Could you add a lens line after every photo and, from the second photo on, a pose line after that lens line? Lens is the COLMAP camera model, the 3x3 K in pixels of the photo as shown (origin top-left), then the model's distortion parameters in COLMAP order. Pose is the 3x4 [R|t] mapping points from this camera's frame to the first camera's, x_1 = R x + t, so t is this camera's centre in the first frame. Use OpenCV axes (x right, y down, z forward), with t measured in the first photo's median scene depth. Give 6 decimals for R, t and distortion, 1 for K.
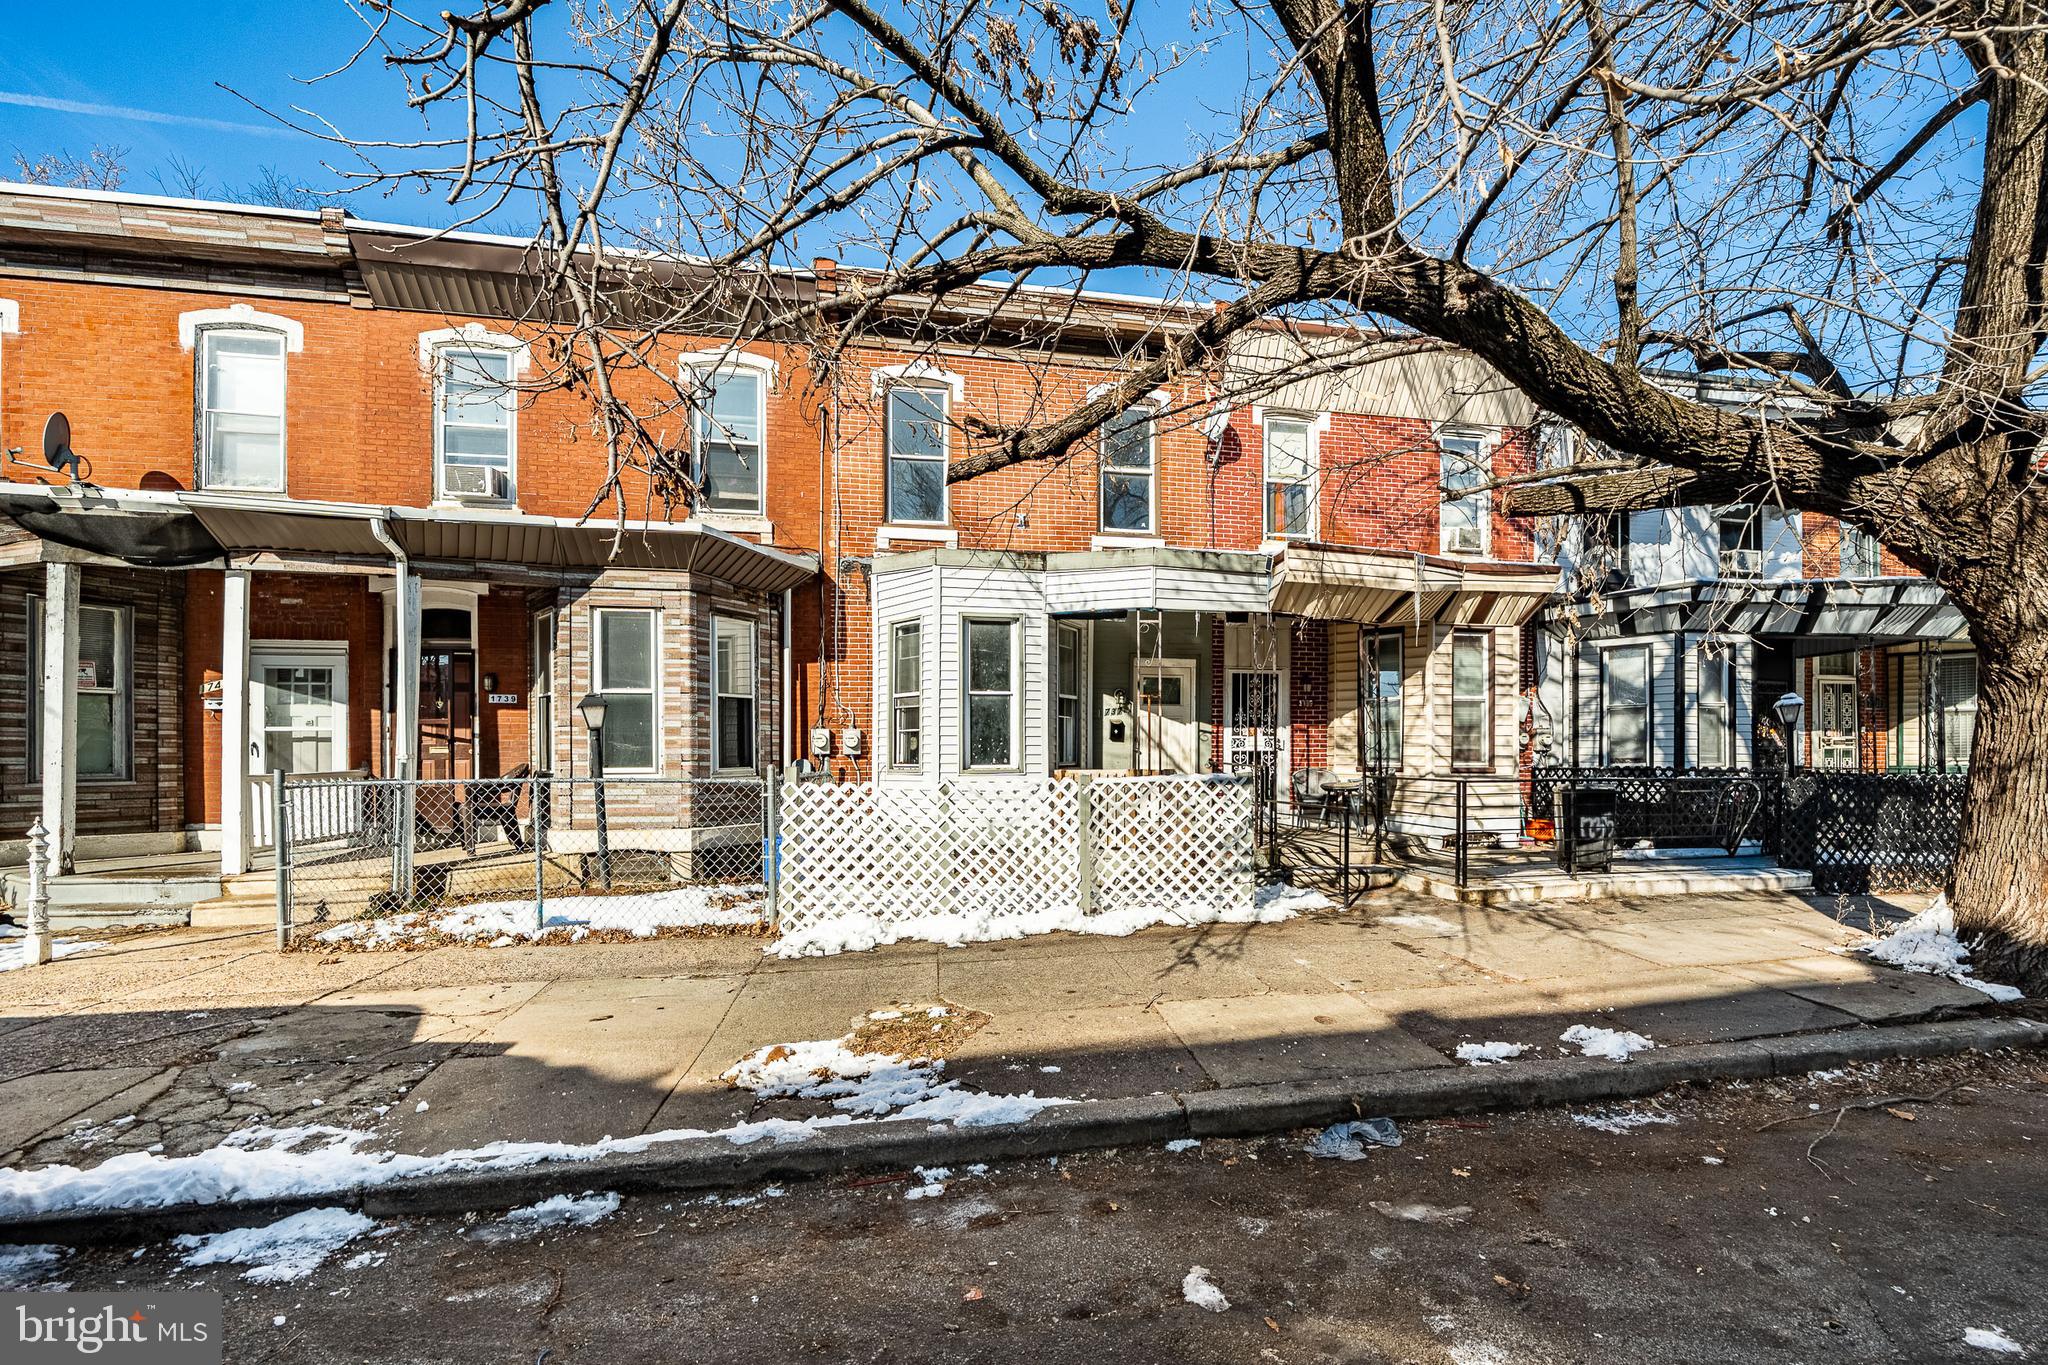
lens RADIAL K [[764.3, 0, 1061.6], [0, 764.3, 768.0], [0, 0, 1]] dist [-0.010594, -0.000188]
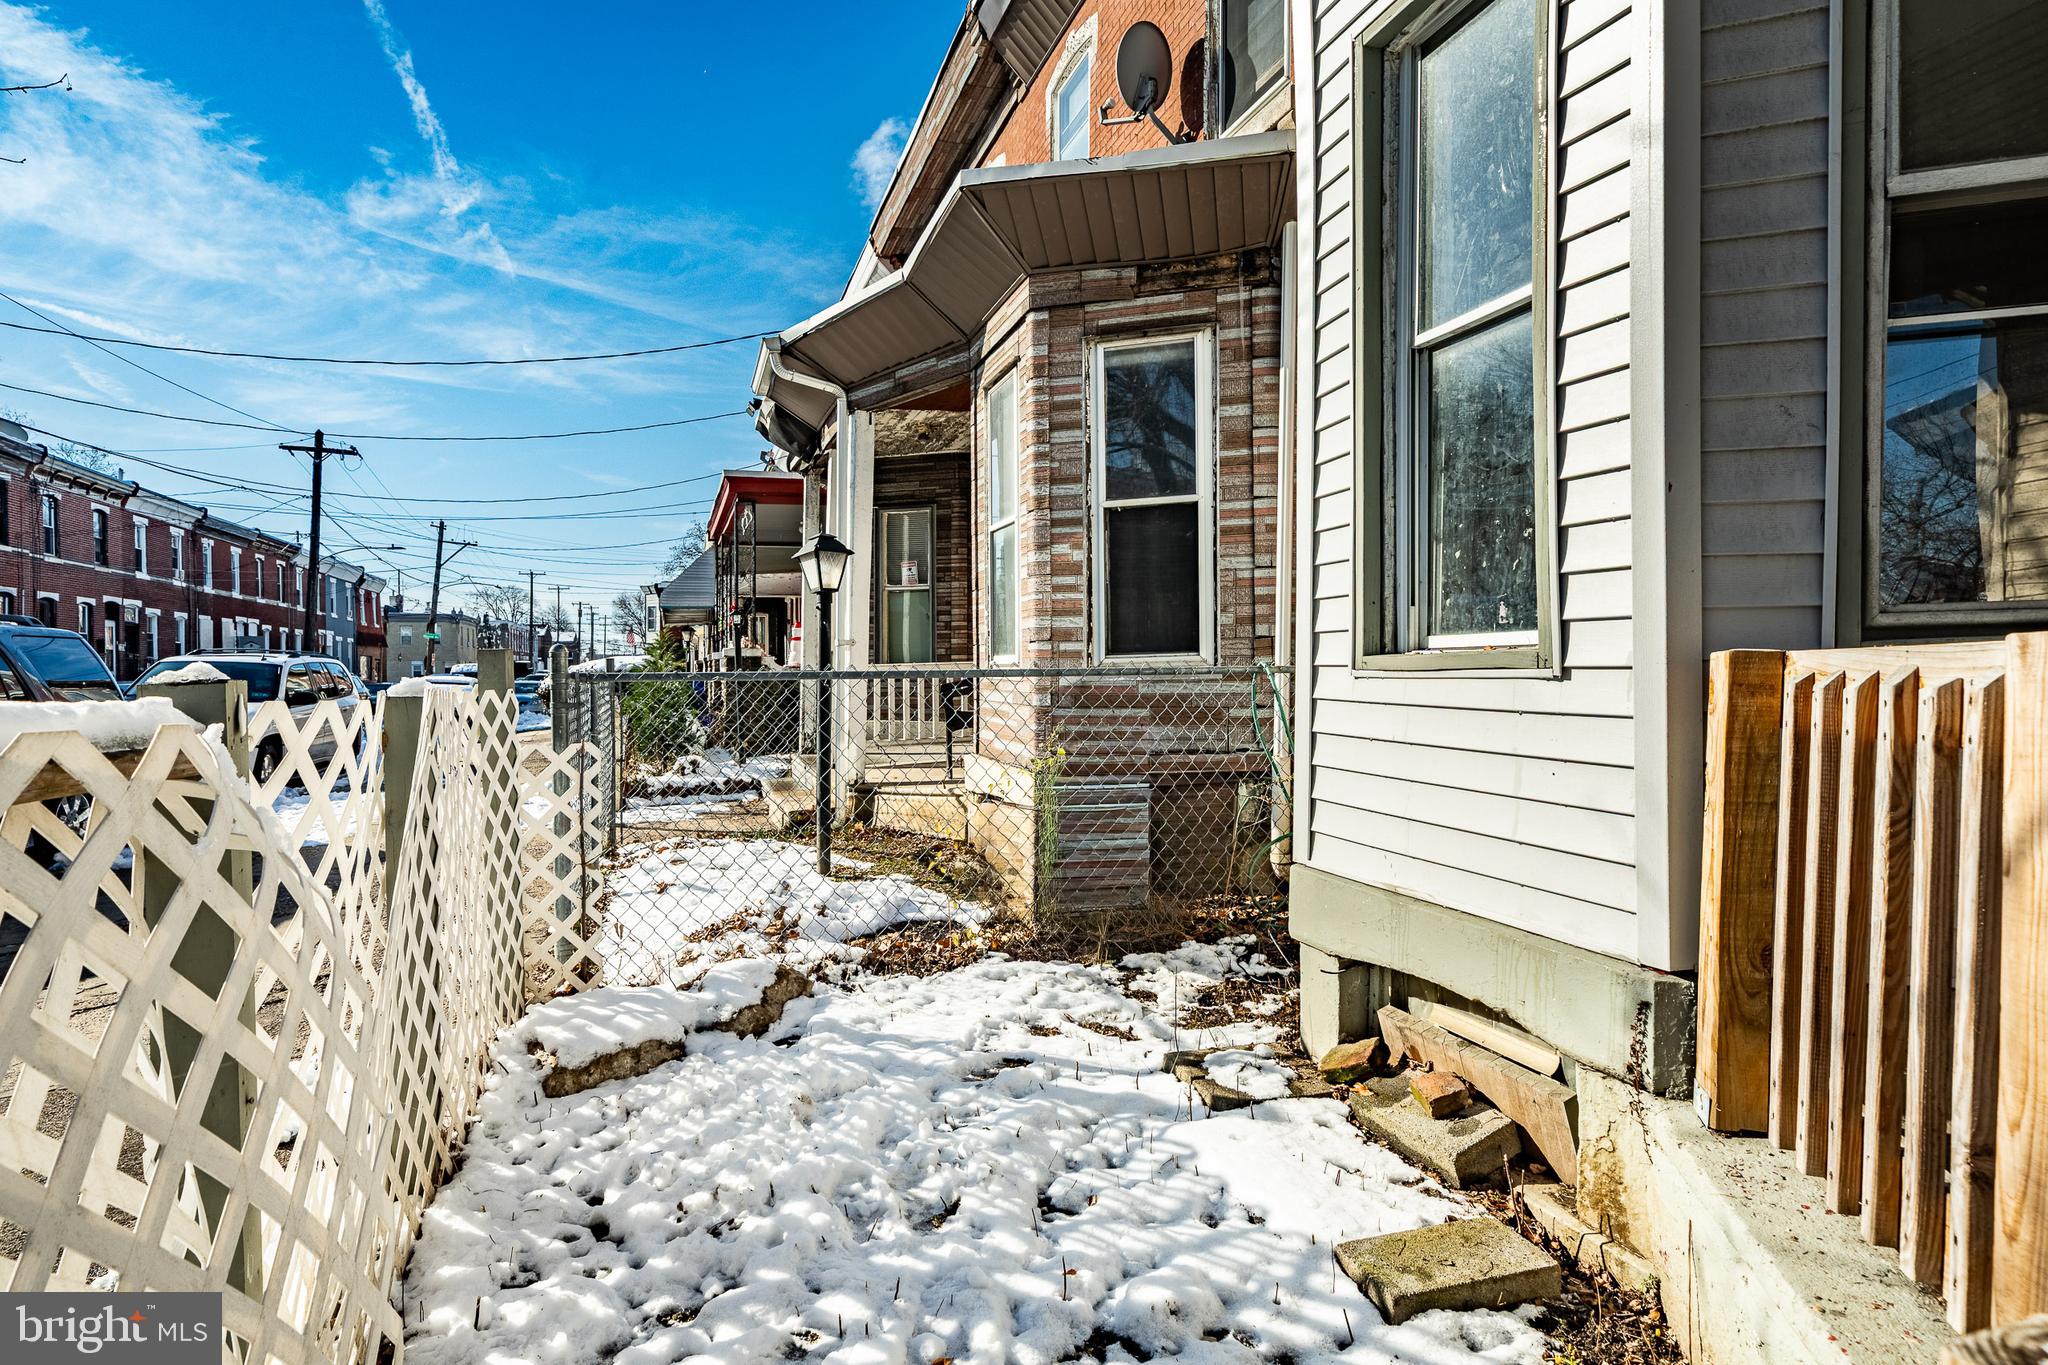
lens RADIAL K [[1024.9, 0, 1024.4], [0, 1024.9, 681.1], [0, 0, 1]] dist [0.001892, 0.000427]
pose [[0.165560, 0.018064, -0.986034, 0.176337], [-0.000642, 0.999834, 0.018209, 0.004611], [0.986200, -0.002382, 0.165544, 0.775307]]
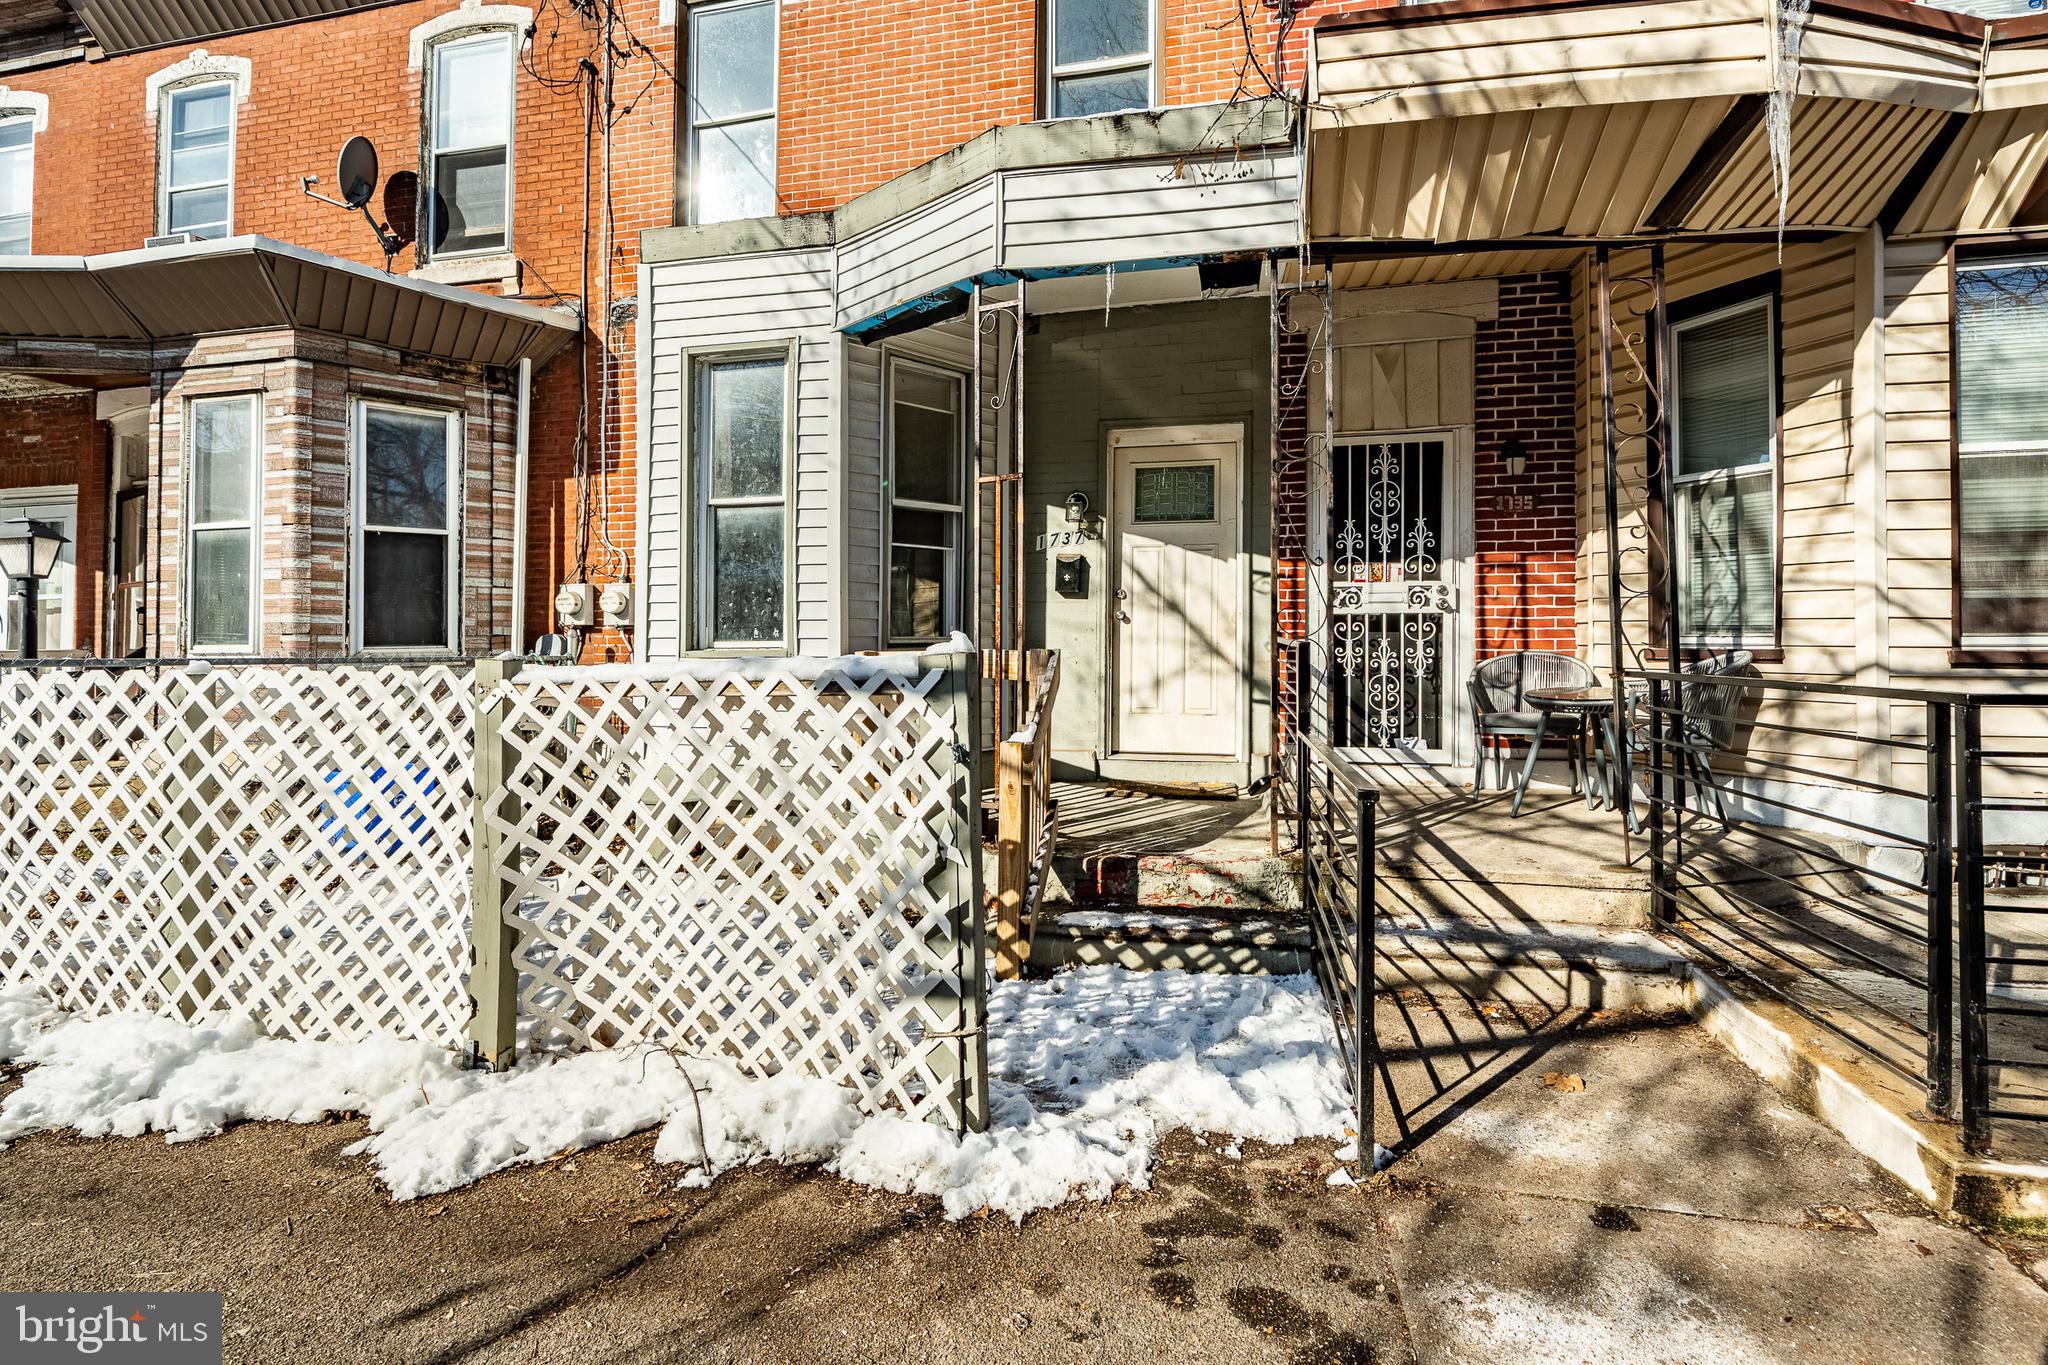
lens RADIAL K [[887.8, 0, 993.7], [0, 887.8, 641.2], [0, 0, 1]] dist [-0.005567, -0.000096]
pose [[0.927508, -0.001382, -0.373802, 0.267978], [-0.005720, 0.999824, -0.017888, 0.005306], [0.373761, 0.018729, 0.927336, 0.486048]]
